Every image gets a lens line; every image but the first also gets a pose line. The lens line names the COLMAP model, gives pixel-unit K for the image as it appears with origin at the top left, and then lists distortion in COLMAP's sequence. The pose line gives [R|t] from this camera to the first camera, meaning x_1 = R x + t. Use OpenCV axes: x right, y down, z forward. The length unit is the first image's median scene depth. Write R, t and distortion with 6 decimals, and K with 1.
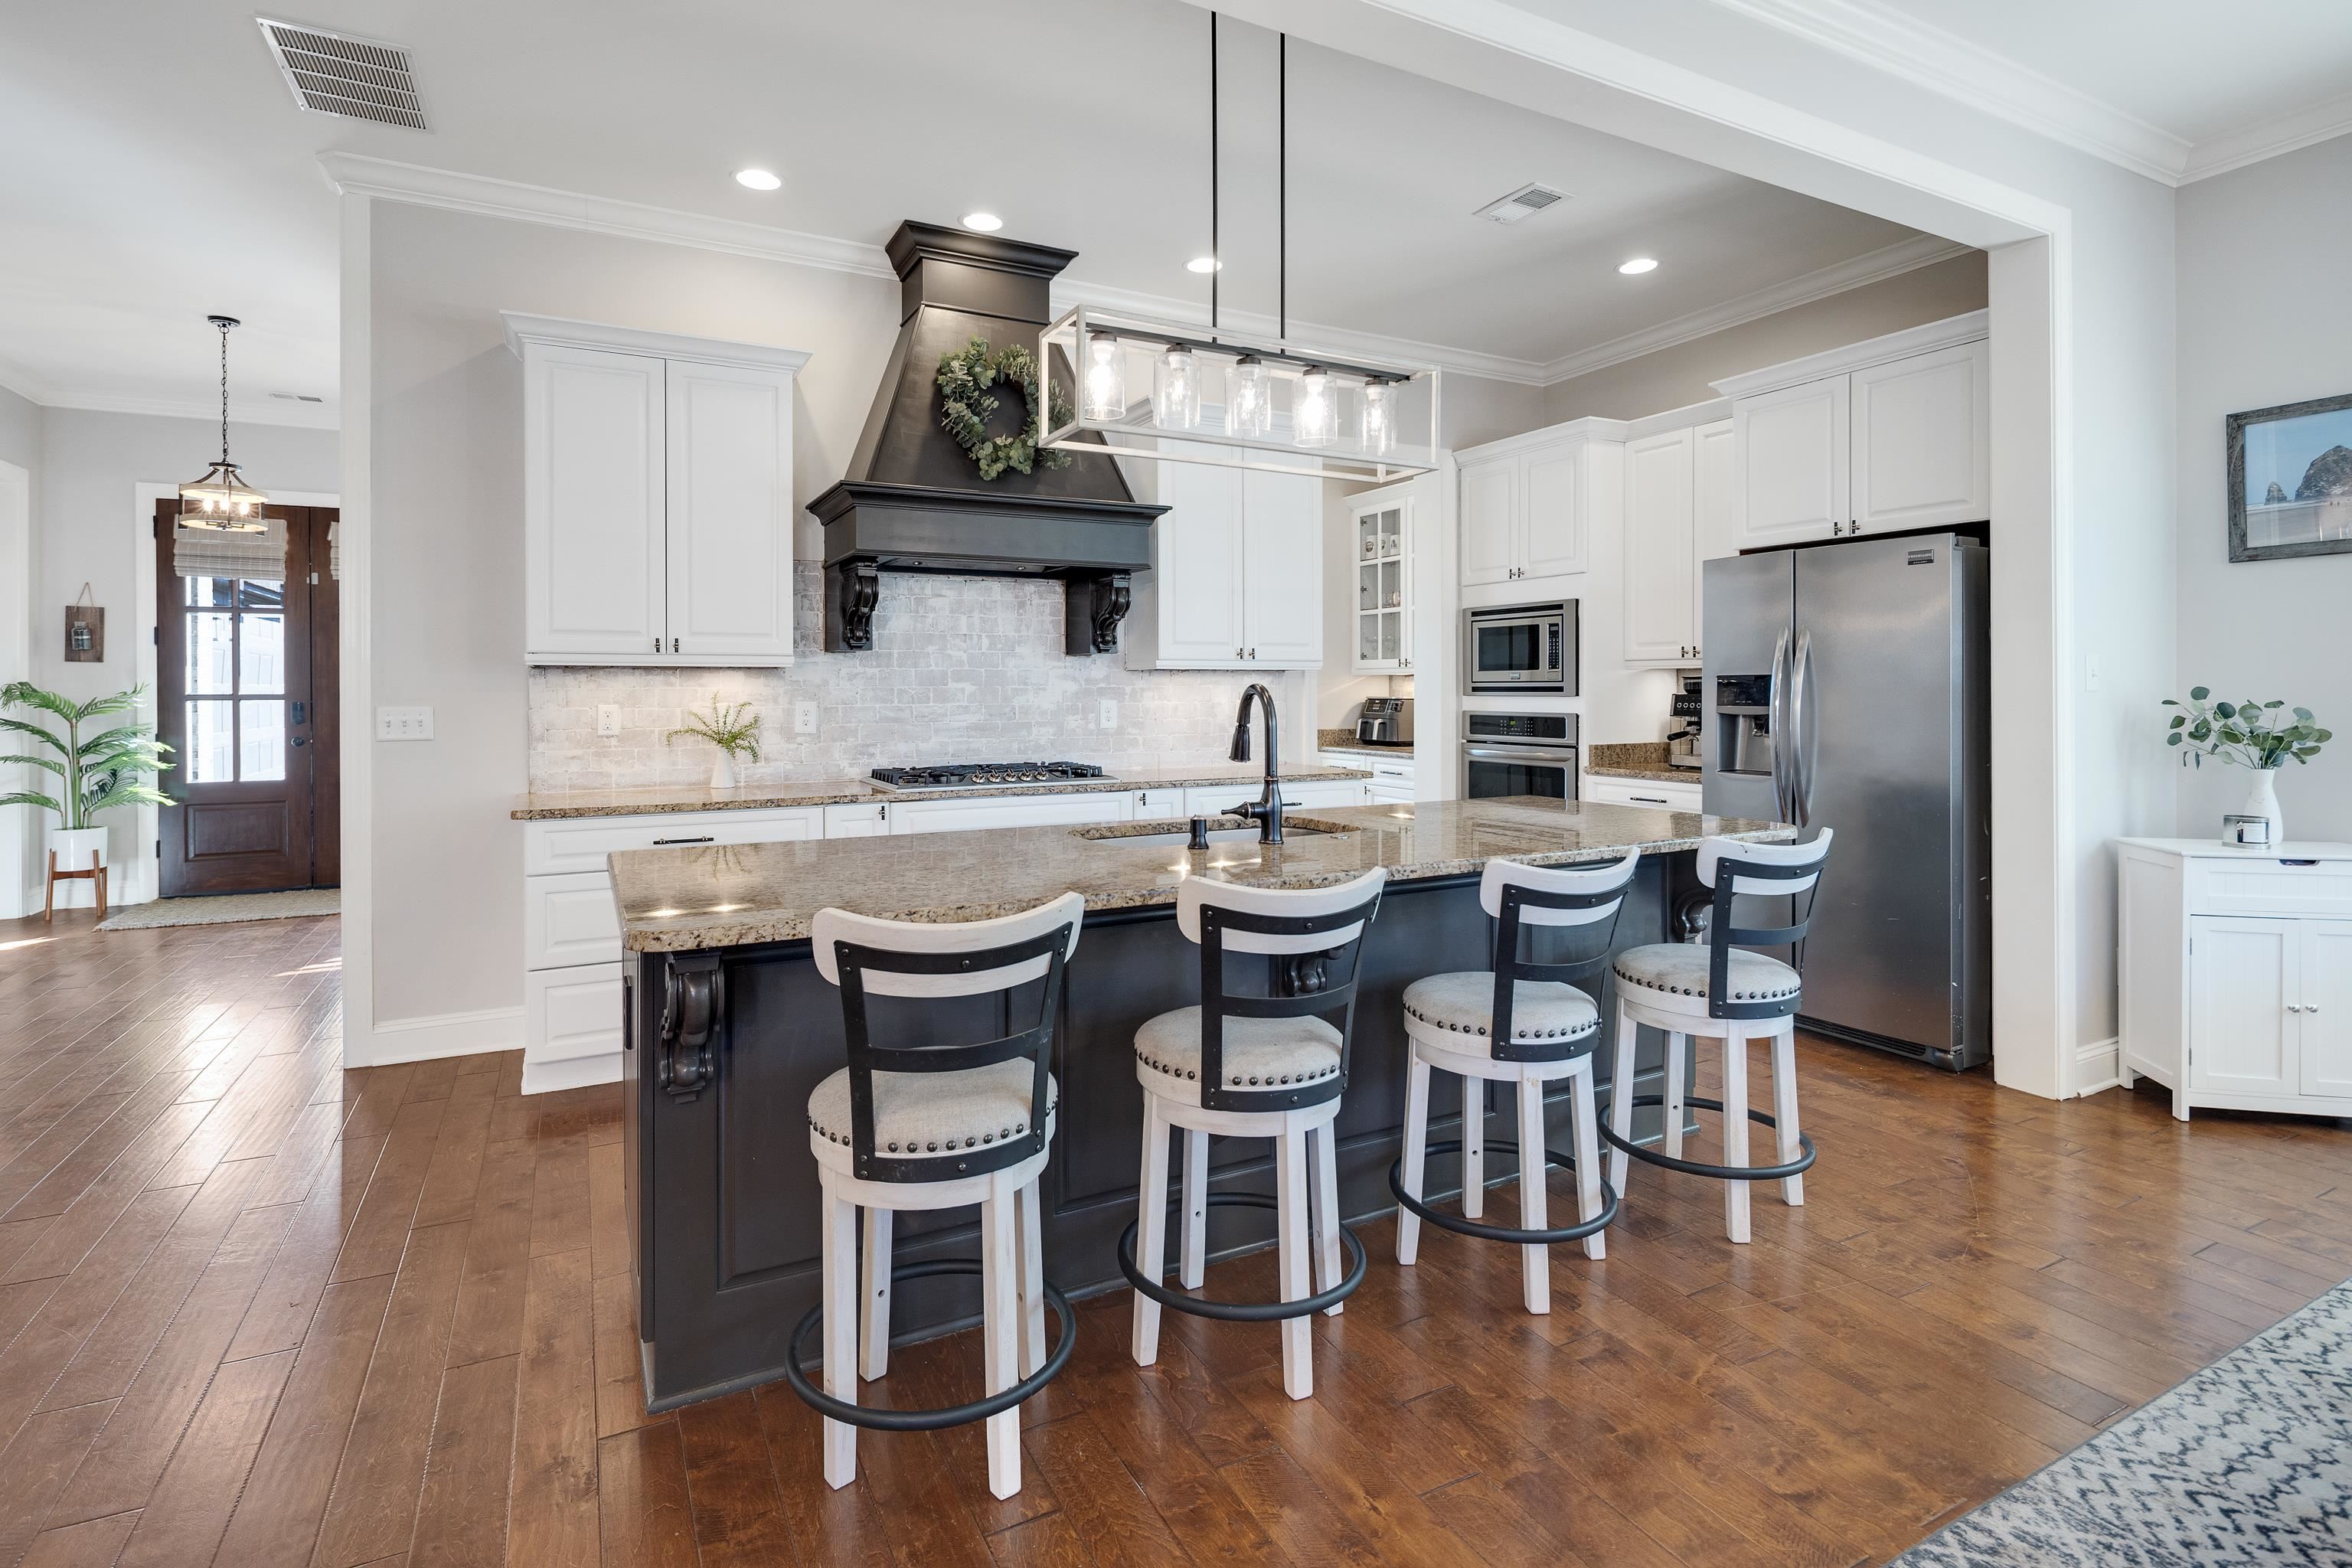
lens RADIAL K [[1140.7, 0, 1159.4], [0, 1140.7, 688.5], [0, 0, 1]] dist [0.002103, -0.001456]
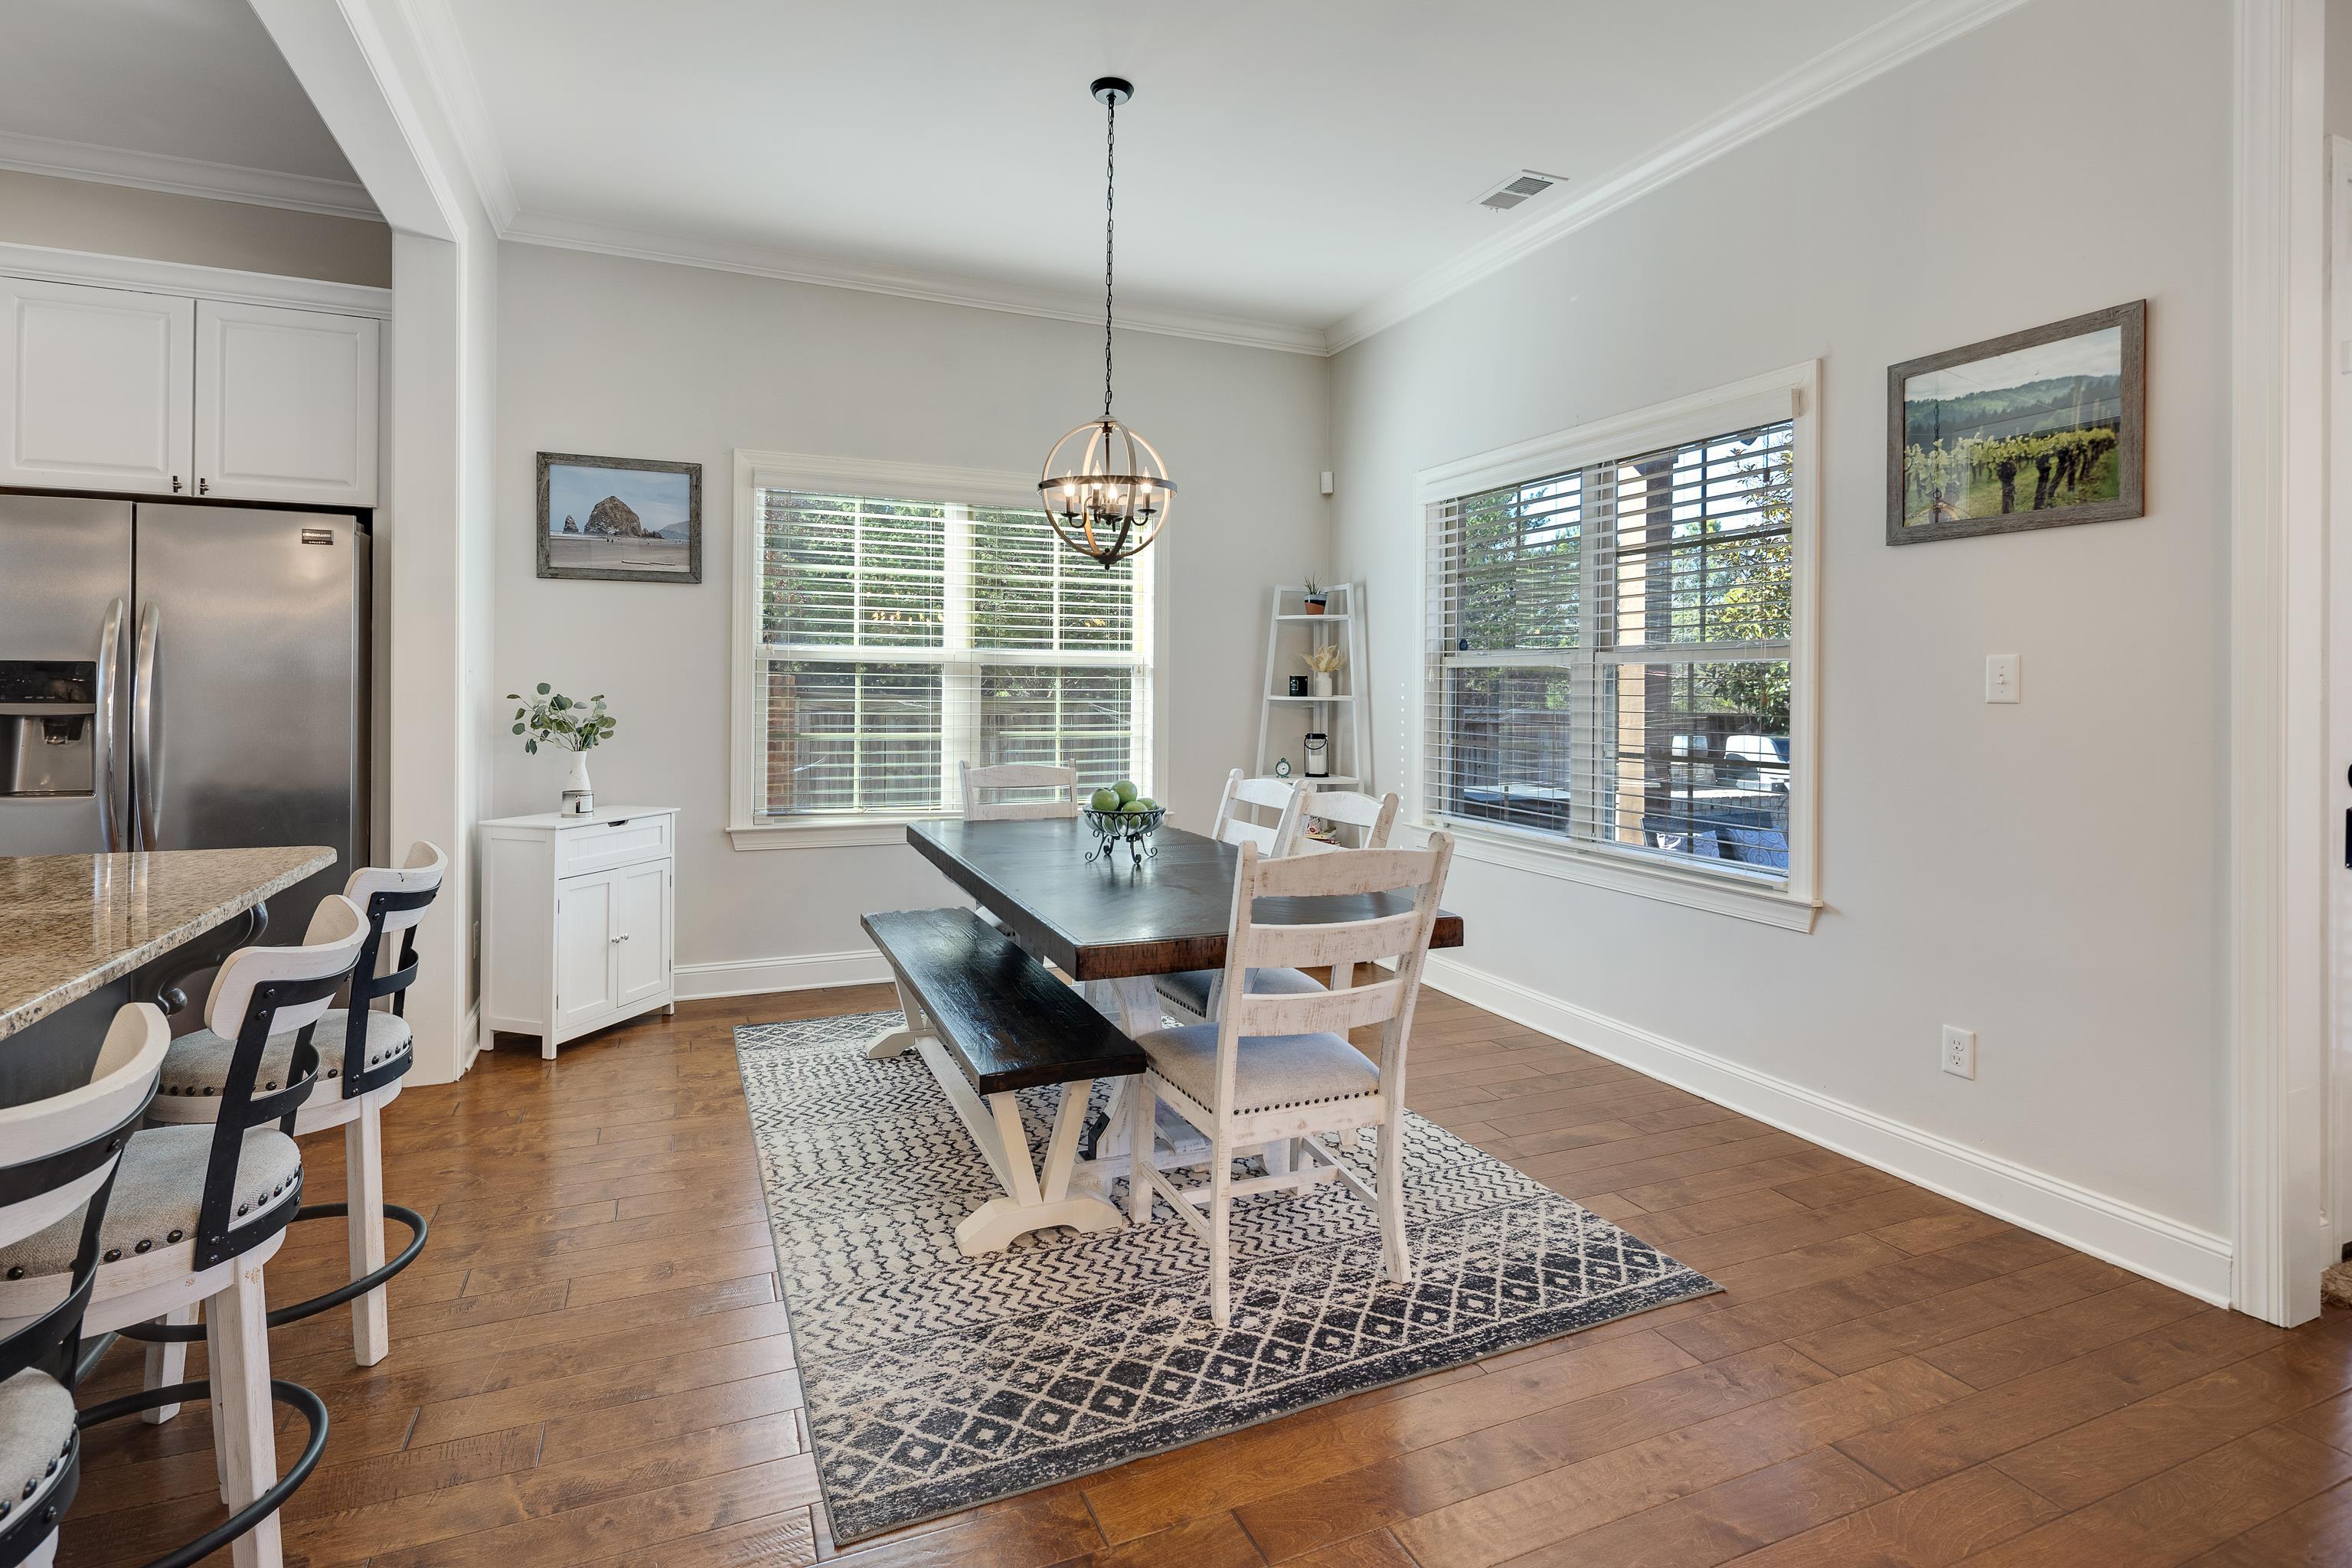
lens RADIAL K [[1140.7, 0, 1156.4], [0, 1140.7, 690.5], [0, 0, 1]] dist [0.002103, -0.001456]
pose [[0.080372, 0.001188, 0.996764, -0.192783], [-0.009074, 0.999959, -0.000460, 0.000883], [-0.996724, -0.009008, 0.080379, 0.284132]]
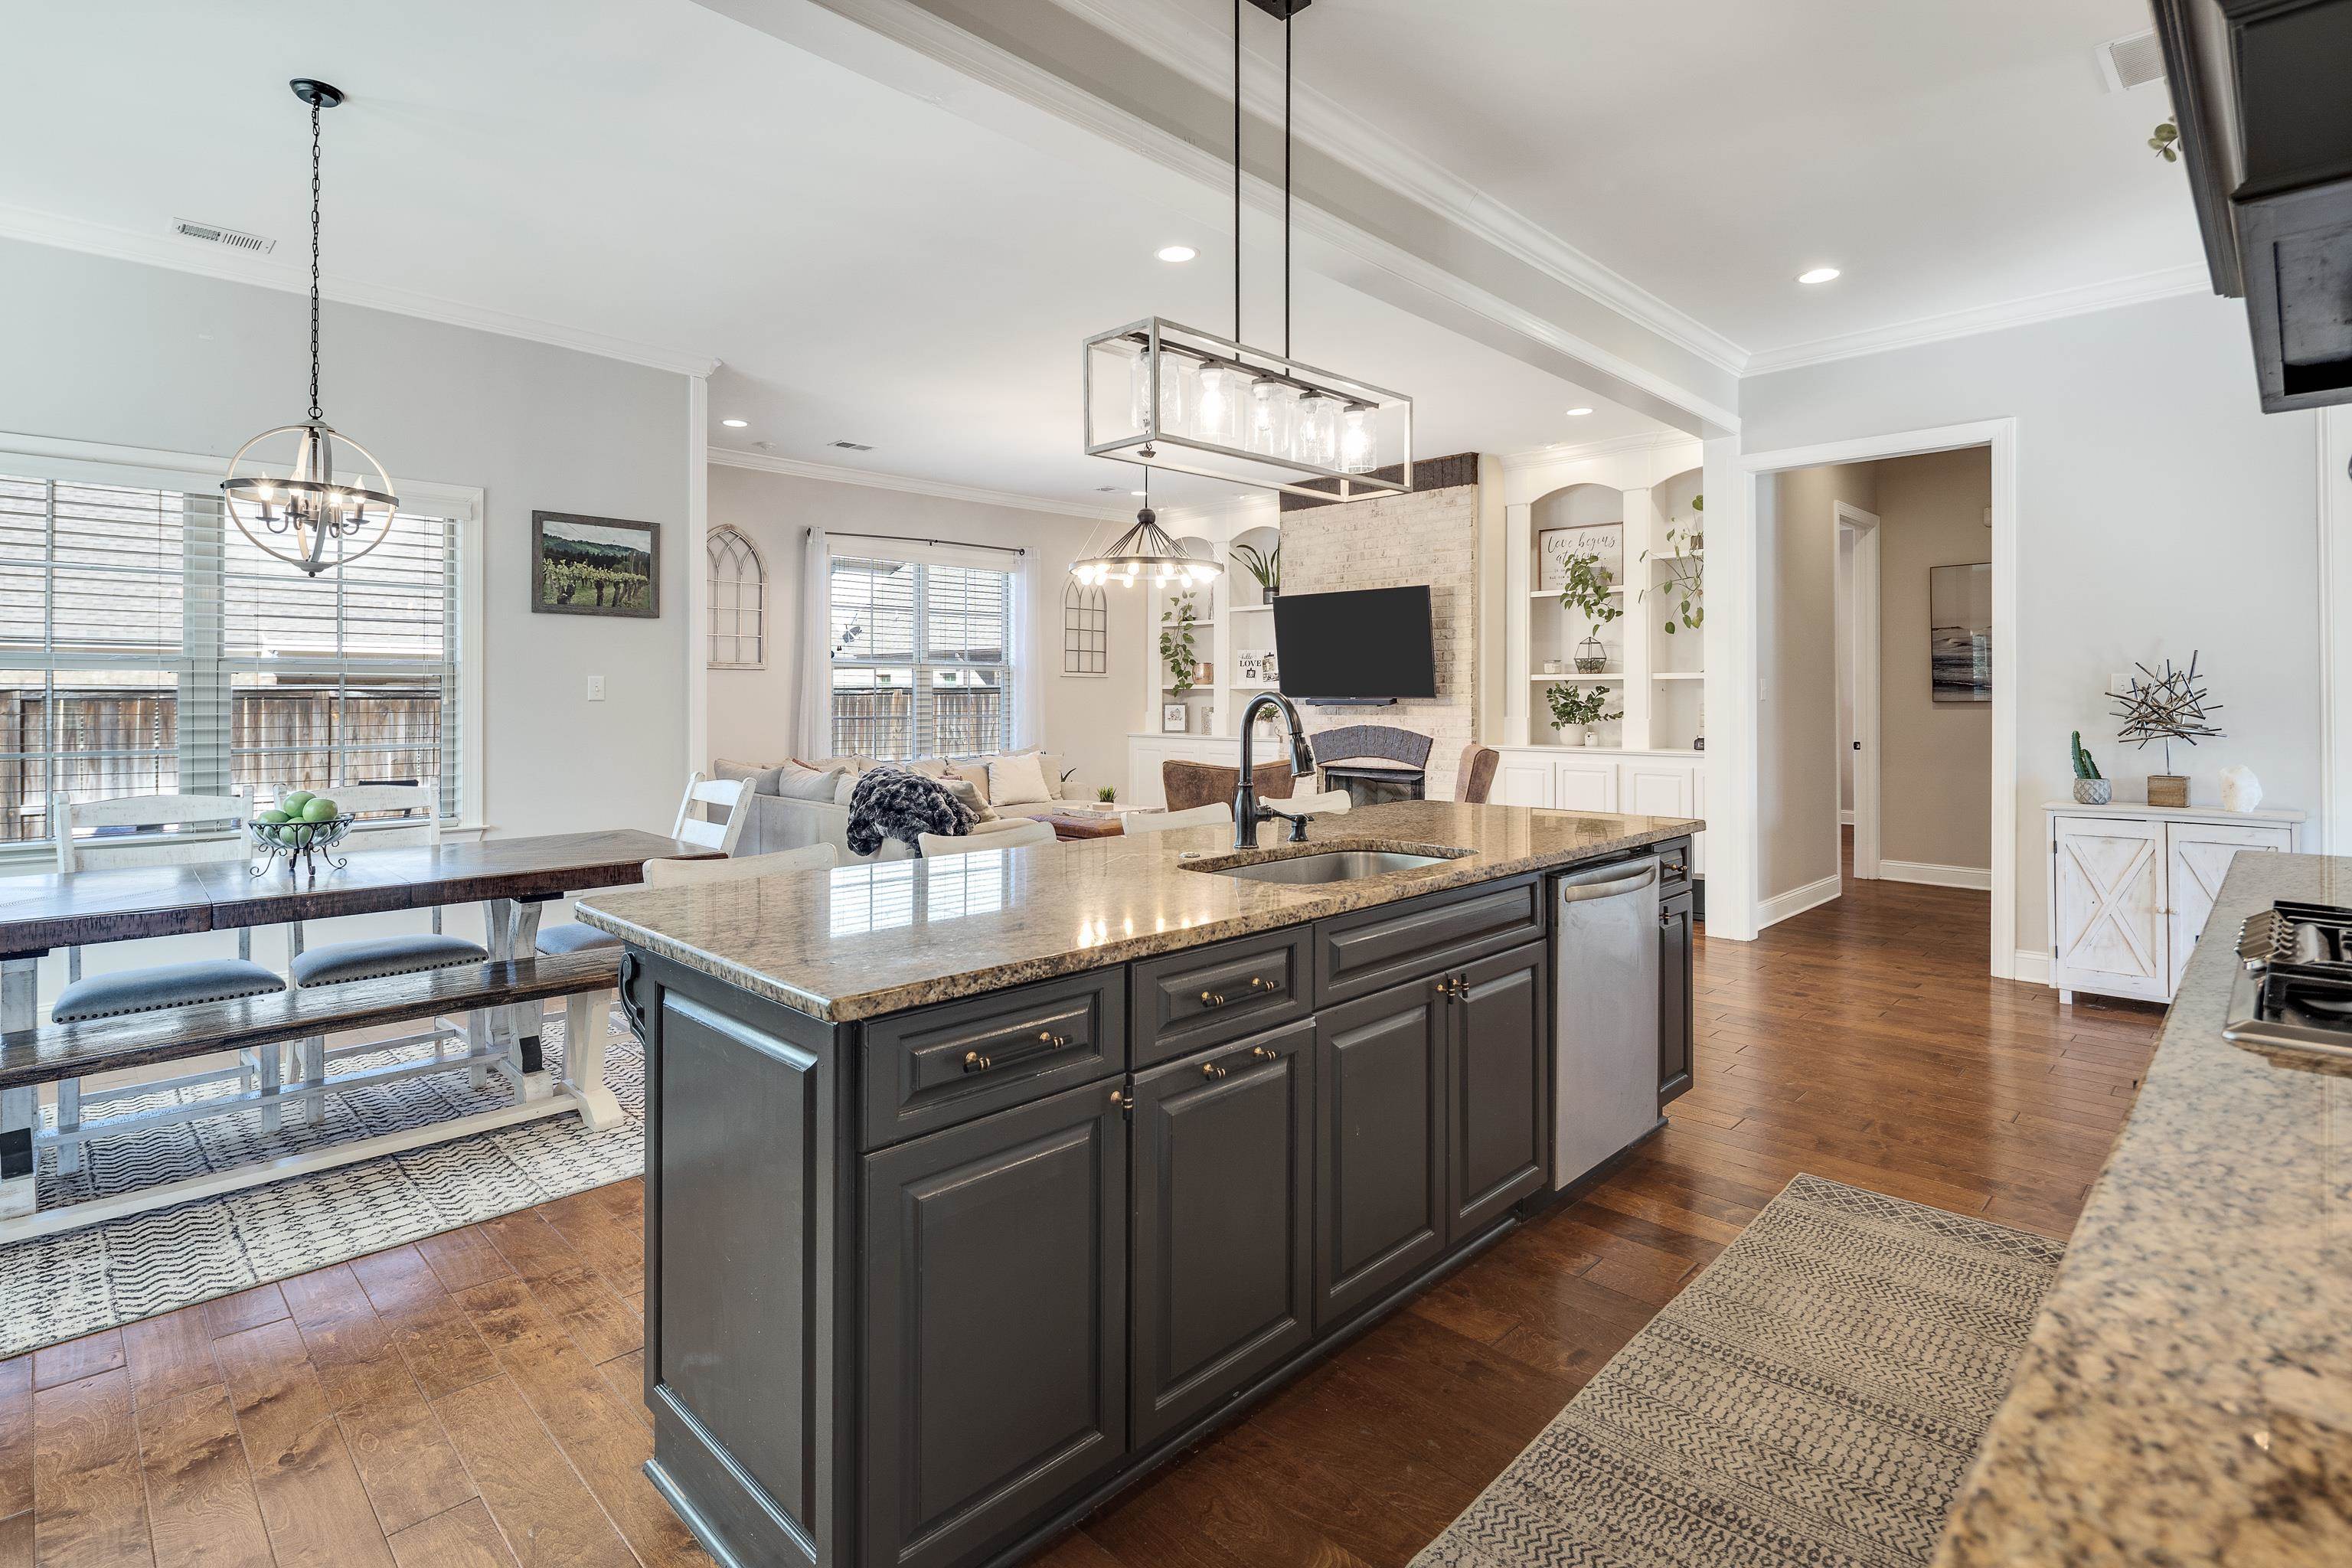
lens RADIAL K [[1140.7, 0, 1165.2], [0, 1140.7, 690.0], [0, 0, 1]] dist [0.002103, -0.001456]
pose [[-0.953637, 0.001144, -0.300958, 0.362972], [0.002759, 0.999984, -0.004940, -0.000572], [0.300948, -0.005541, -0.953624, 1.497752]]
